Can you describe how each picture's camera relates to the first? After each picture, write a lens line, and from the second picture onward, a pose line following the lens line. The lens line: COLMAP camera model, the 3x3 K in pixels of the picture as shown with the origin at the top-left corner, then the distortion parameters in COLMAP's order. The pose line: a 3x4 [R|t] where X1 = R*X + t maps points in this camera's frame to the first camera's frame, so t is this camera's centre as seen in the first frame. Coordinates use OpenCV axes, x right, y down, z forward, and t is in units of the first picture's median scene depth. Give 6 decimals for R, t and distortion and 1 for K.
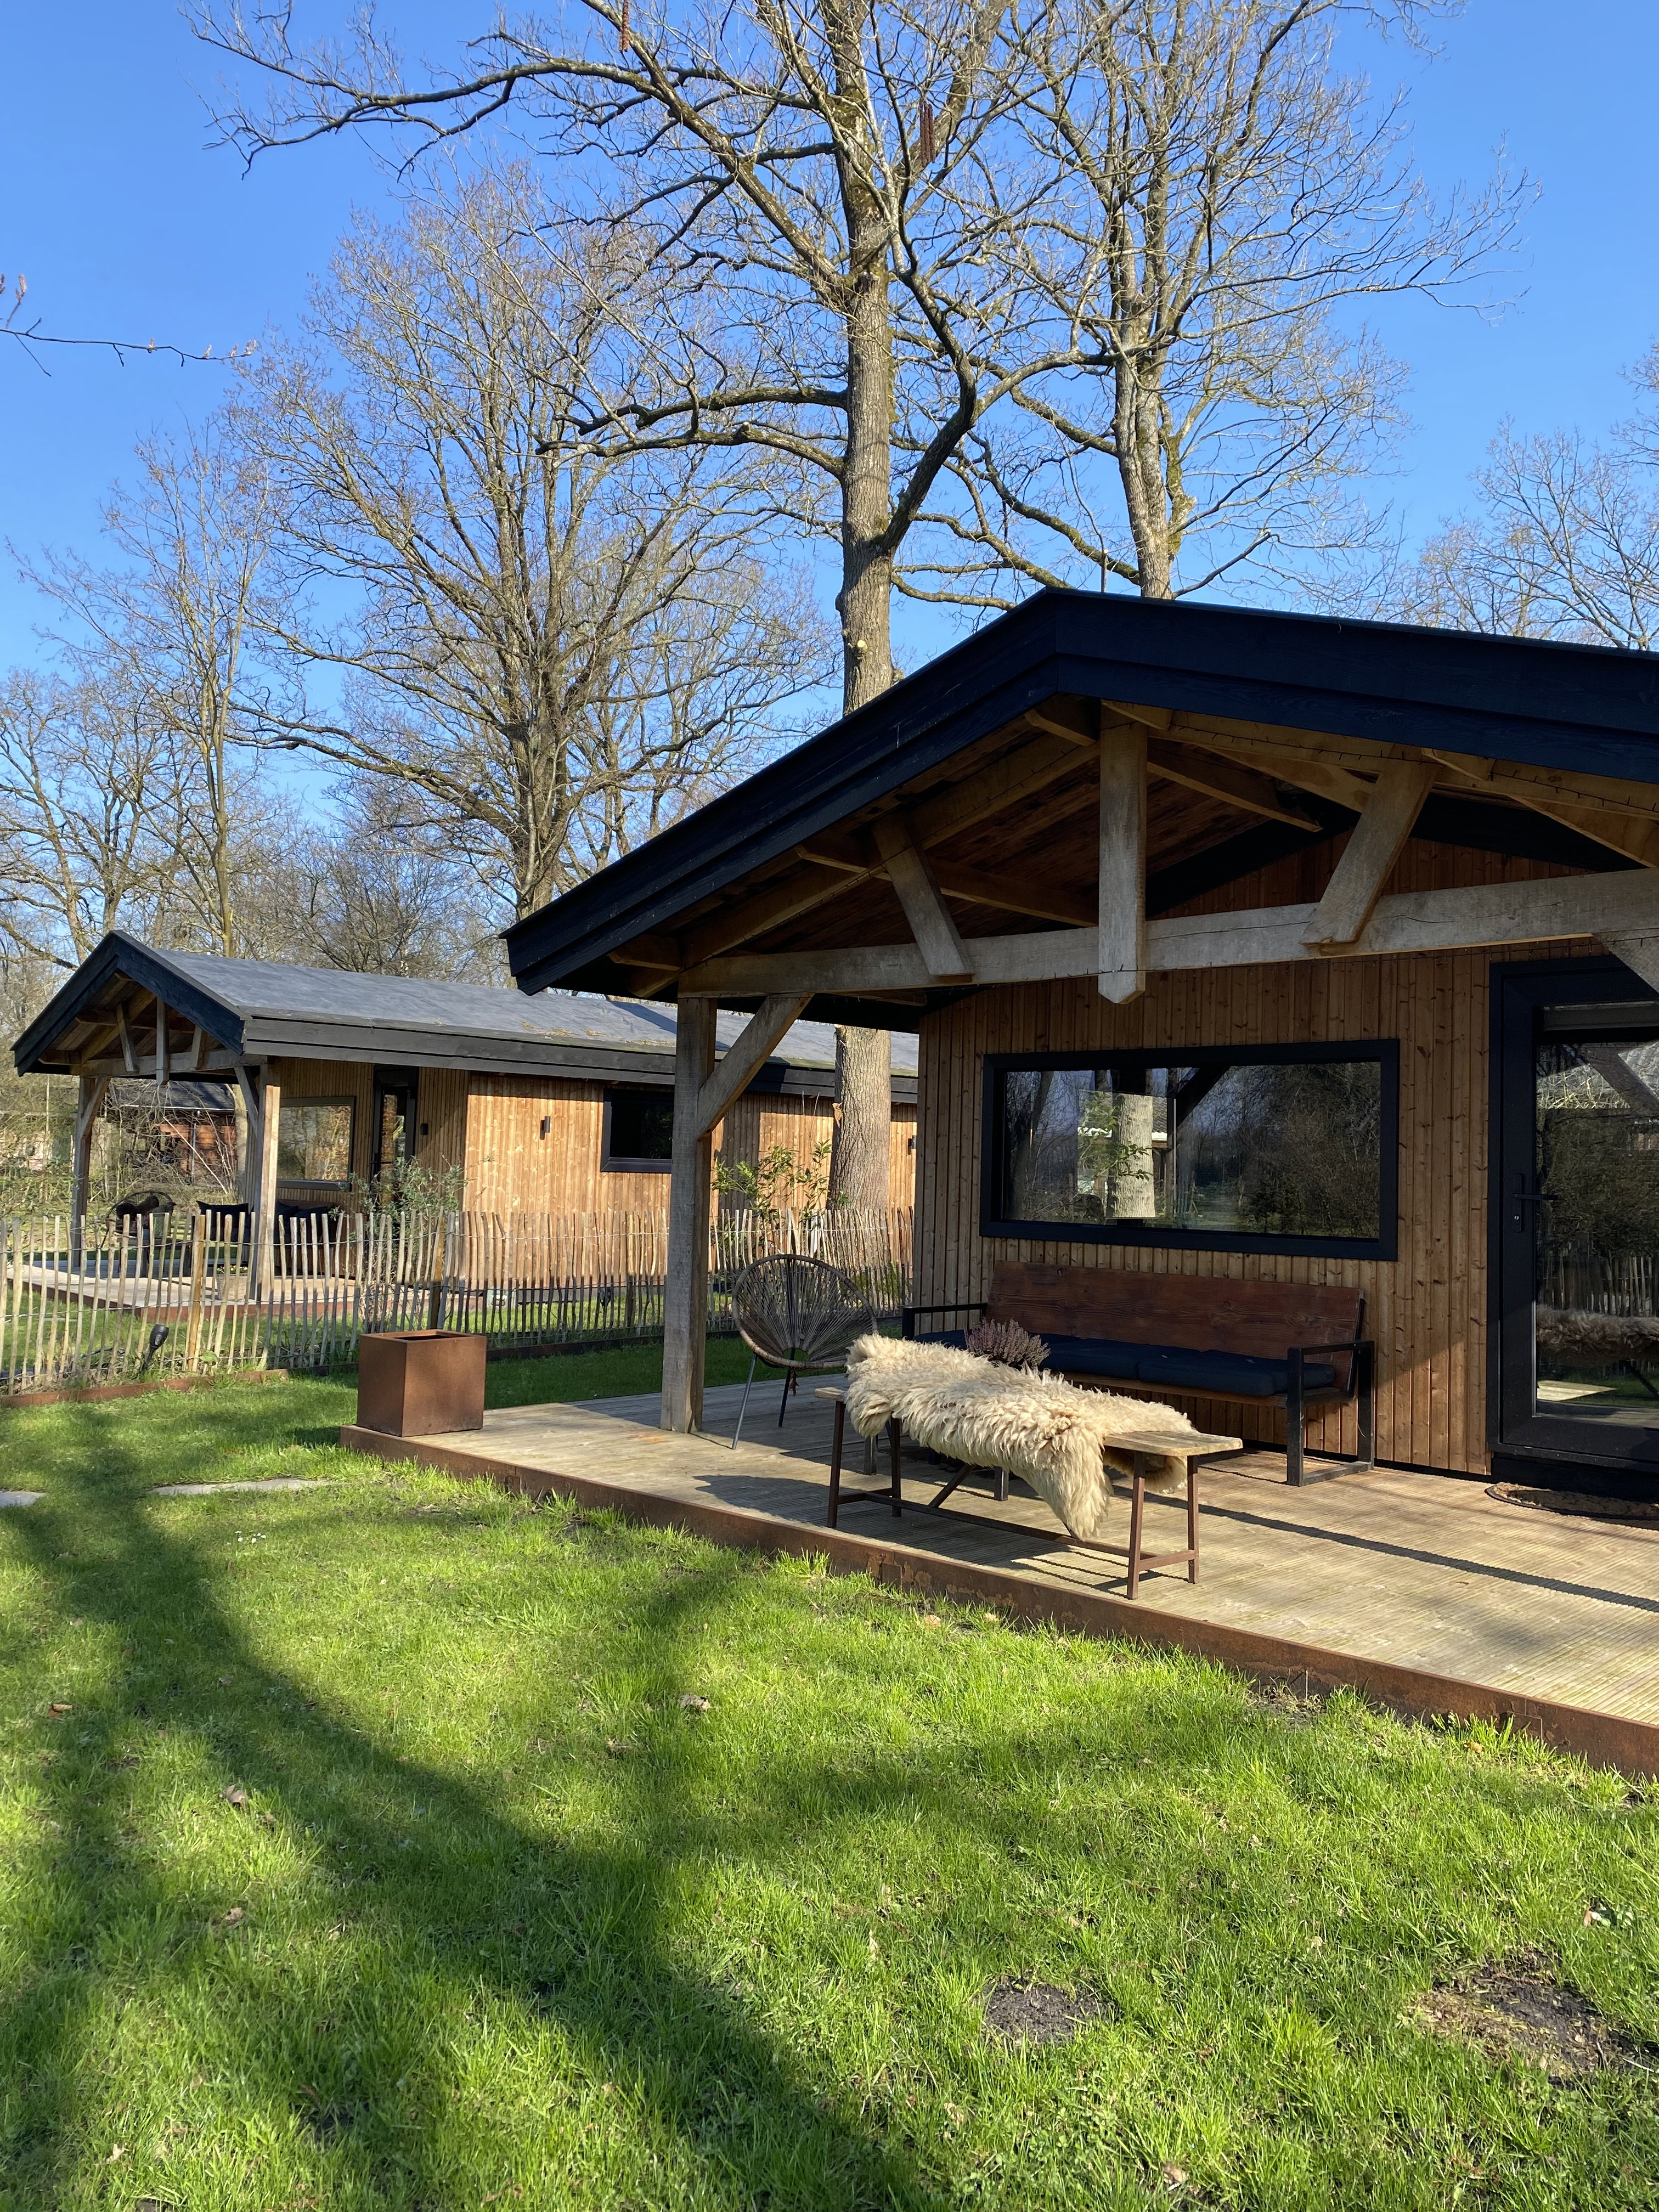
lens RADIAL K [[1695.4, 0, 846.4], [0, 1695.4, 1105.1], [0, 0, 1]] dist [0.070406, -0.063336]
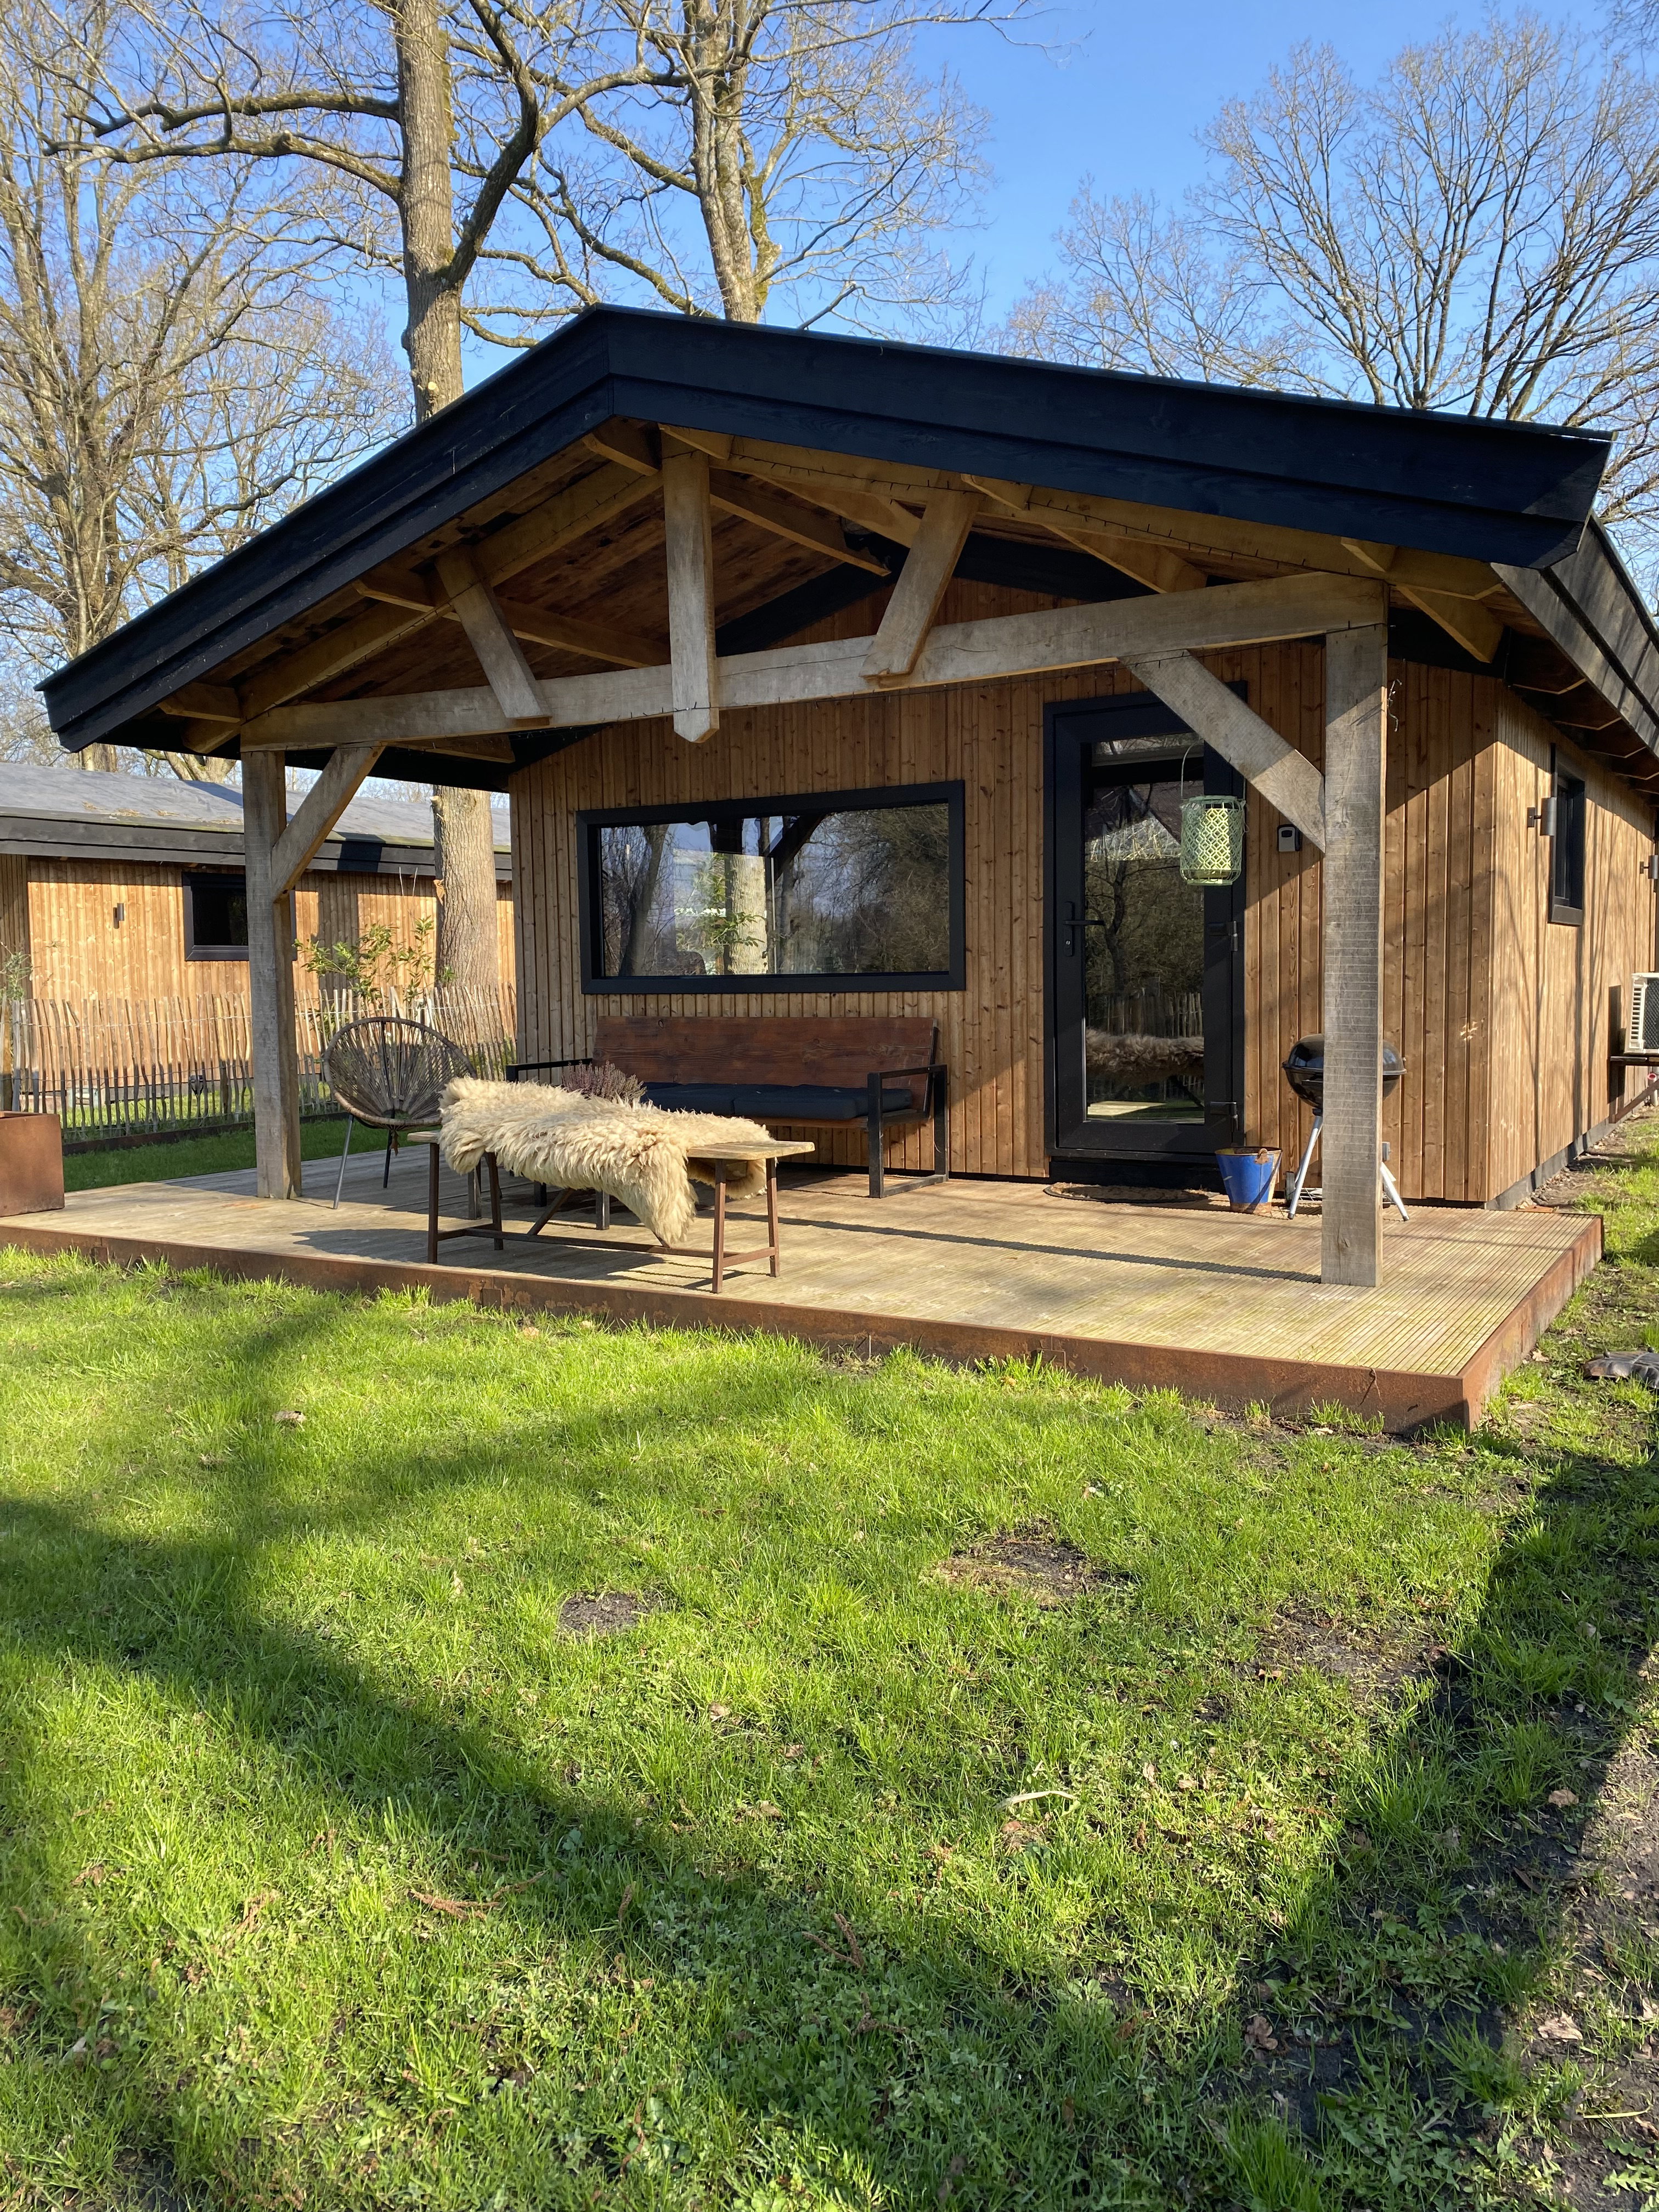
lens RADIAL K [[1695.4, 0, 809.8], [0, 1695.4, 1102.3], [0, 0, 1]] dist [0.070406, -0.063336]
pose [[0.979411, -0.059157, 0.193016, 0.018227], [0.035275, 0.991542, 0.124901, 0.027006], [-0.198773, -0.115521, 0.973213, -0.024187]]
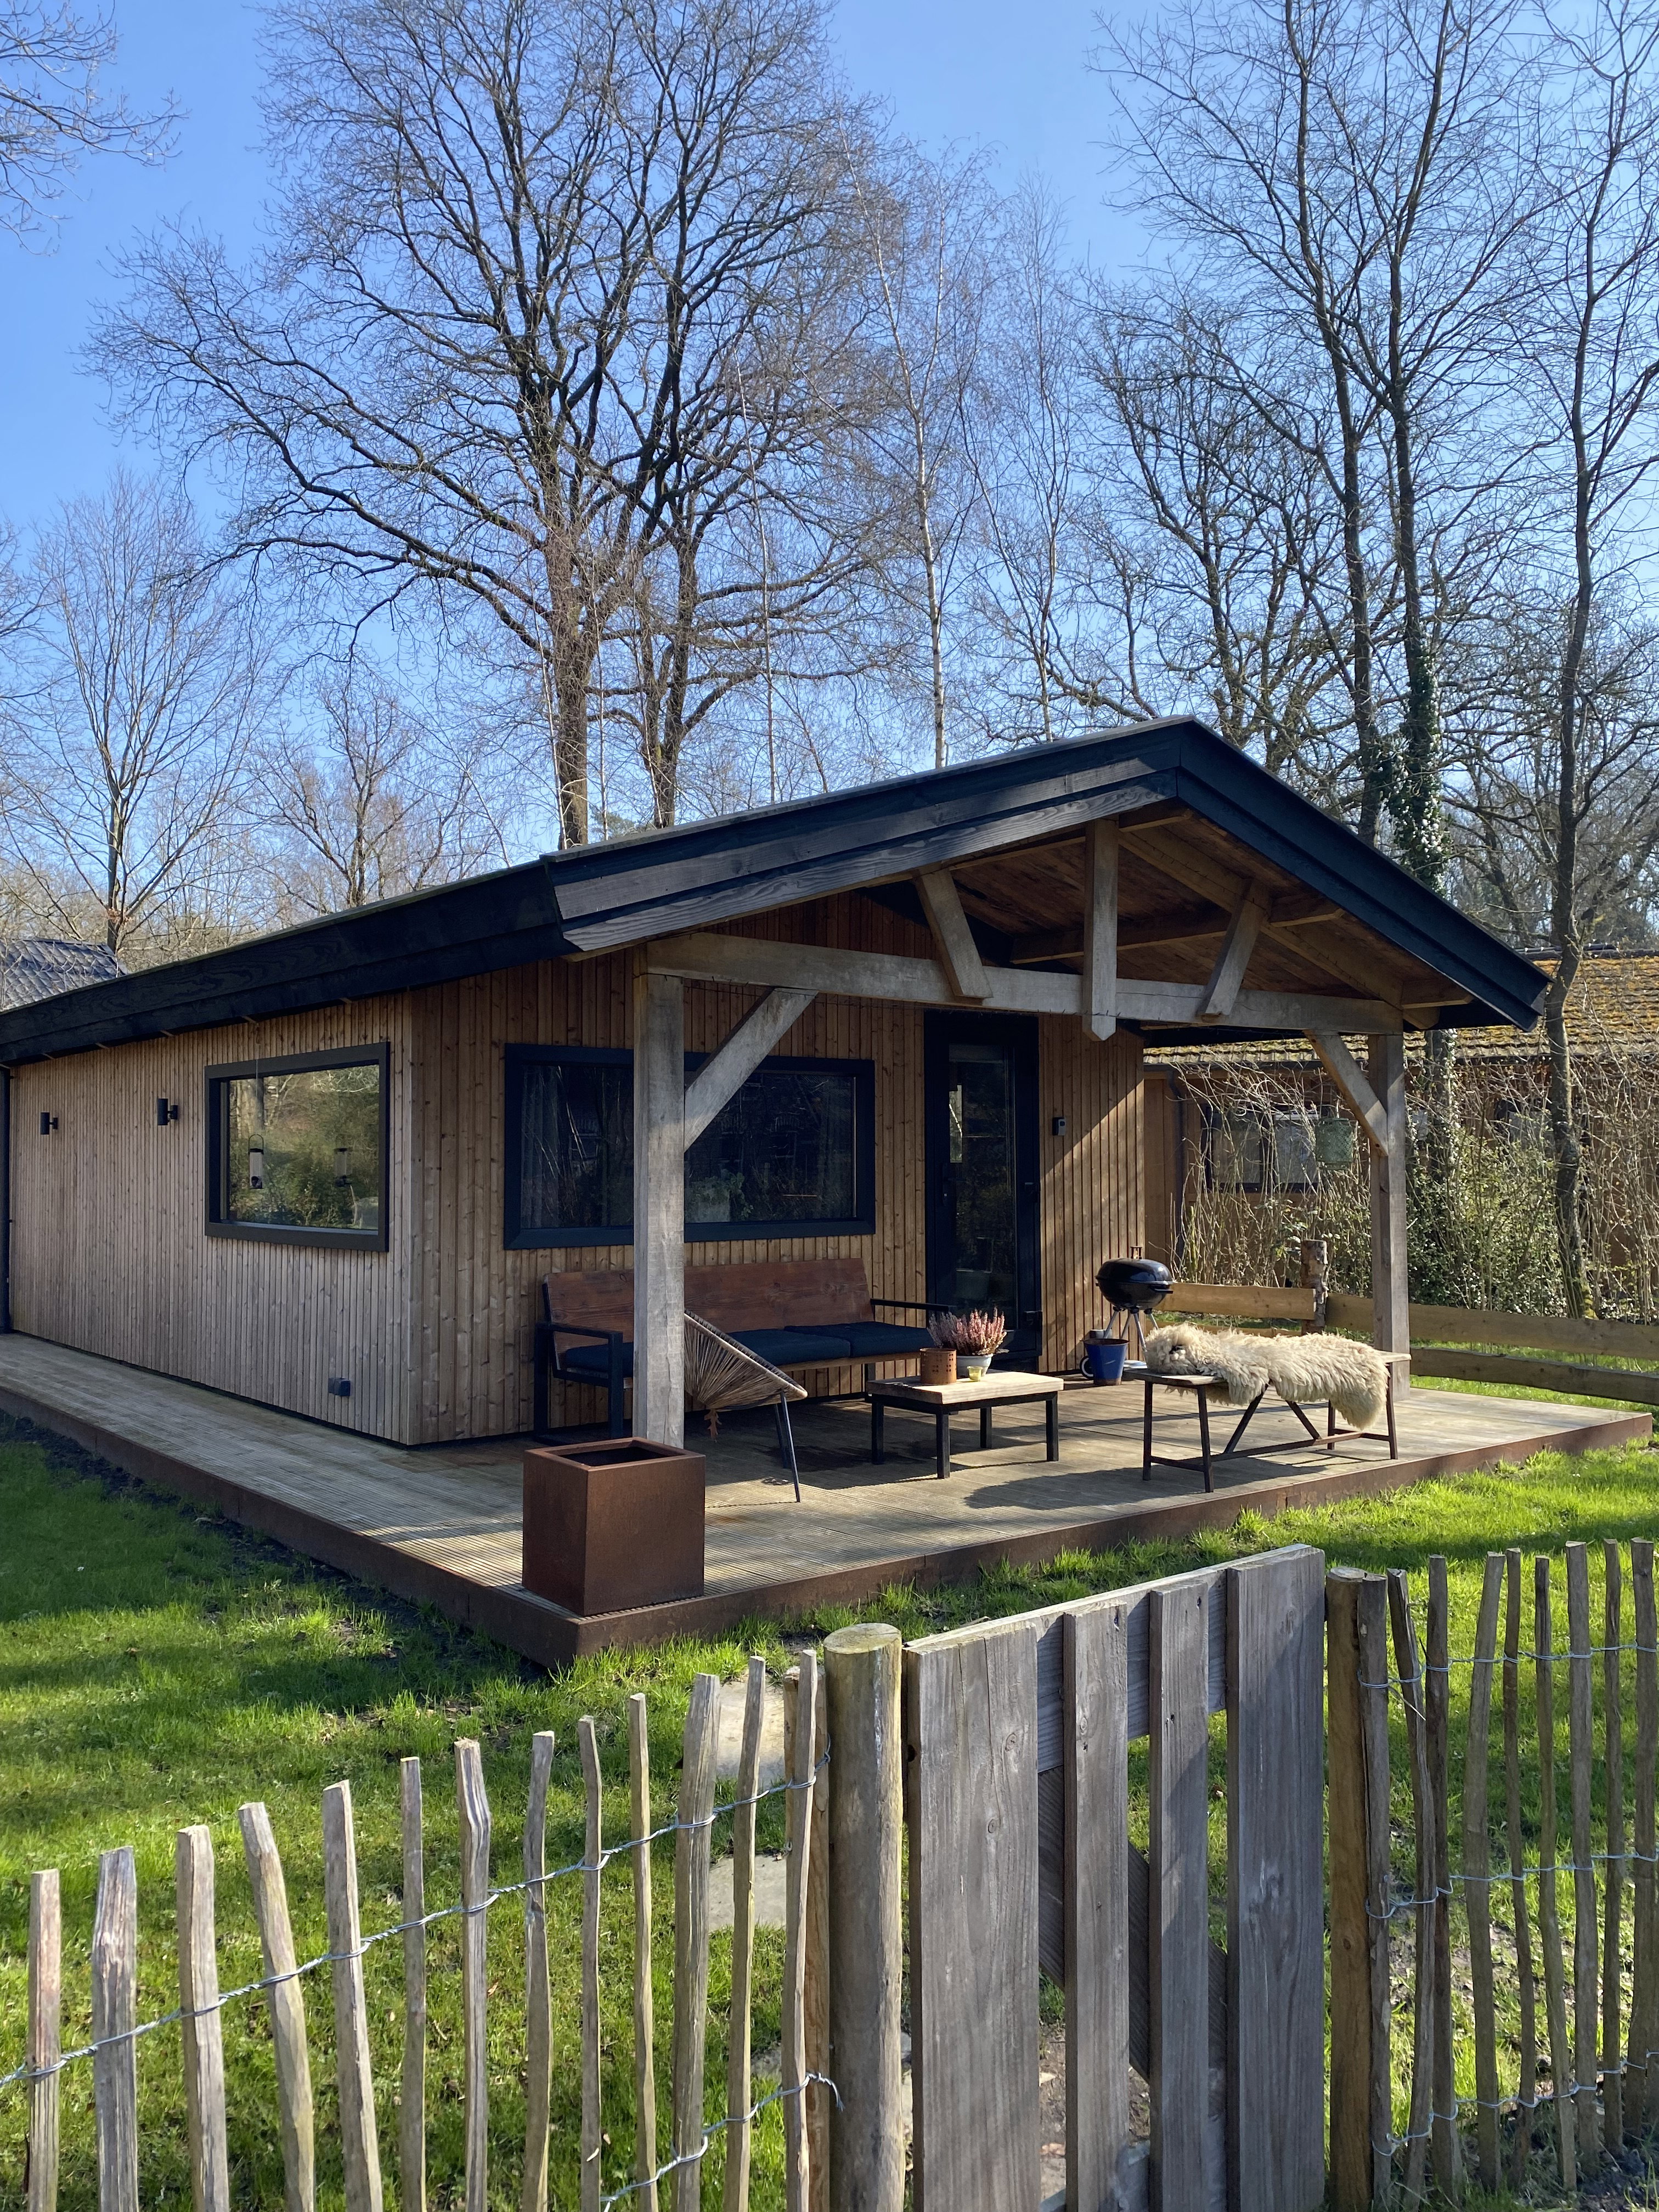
lens RADIAL K [[1695.4, 0, 822.4], [0, 1695.4, 1107.2], [0, 0, 1]] dist [0.070406, -0.063336]
pose [[0.137609, -0.000905, 0.990486, -1.036532], [-0.034233, 0.999398, 0.005669, -0.009875], [-0.989895, -0.034688, 0.137495, 0.960112]]
